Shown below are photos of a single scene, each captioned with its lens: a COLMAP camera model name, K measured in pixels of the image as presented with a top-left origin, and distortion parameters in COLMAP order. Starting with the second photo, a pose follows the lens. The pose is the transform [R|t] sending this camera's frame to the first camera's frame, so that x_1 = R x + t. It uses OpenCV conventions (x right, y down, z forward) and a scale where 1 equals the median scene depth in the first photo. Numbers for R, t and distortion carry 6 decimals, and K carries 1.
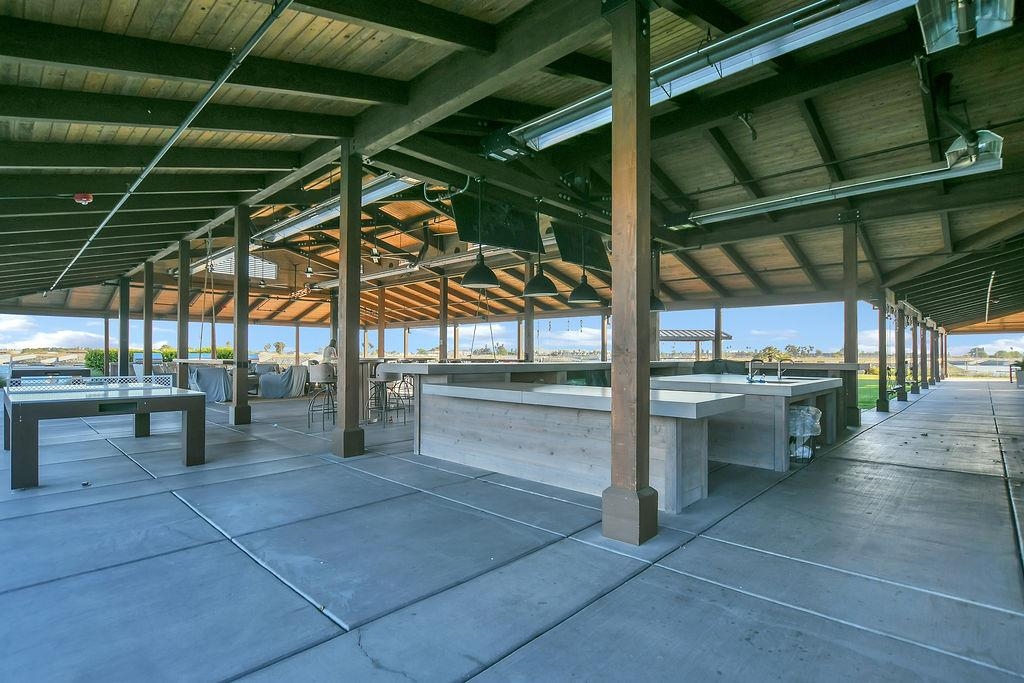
lens RADIAL K [[499.1, 0, 511.9], [0, 499.1, 346.2], [0, 0, 1]] dist [0.002952, -0.000063]
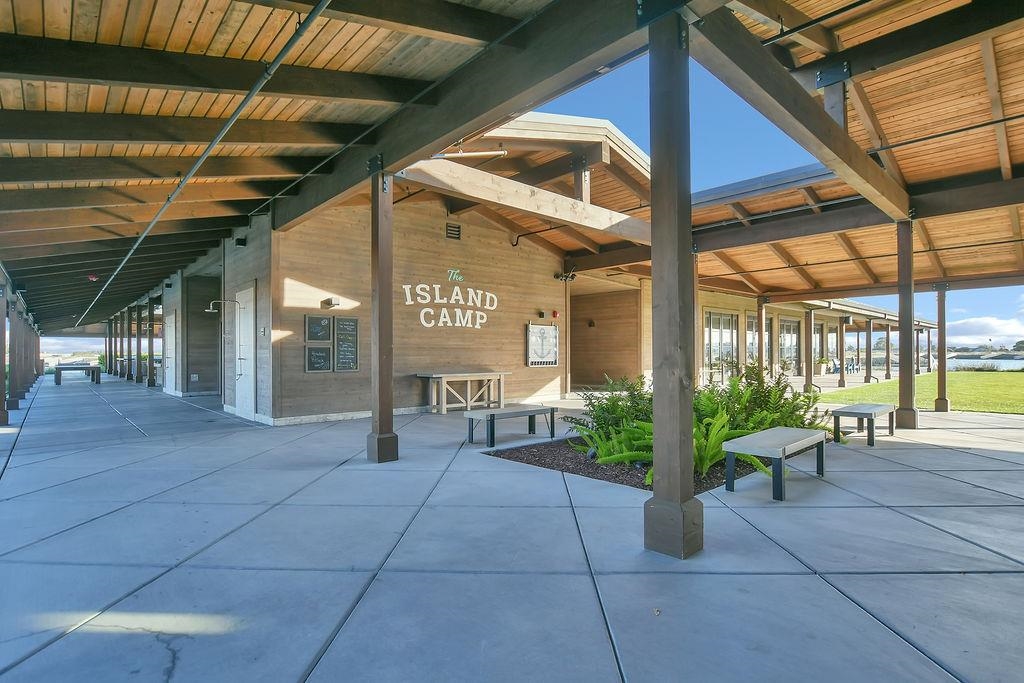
lens RADIAL K [[499.1, 0, 511.9], [0, 499.1, 346.2], [0, 0, 1]] dist [0.002952, -0.000063]
pose [[0.998509, -0.015326, -0.052388, 0.245867], [0.015142, 0.999878, -0.003909, 0.001176], [0.052441, 0.003110, 0.998619, -0.241573]]
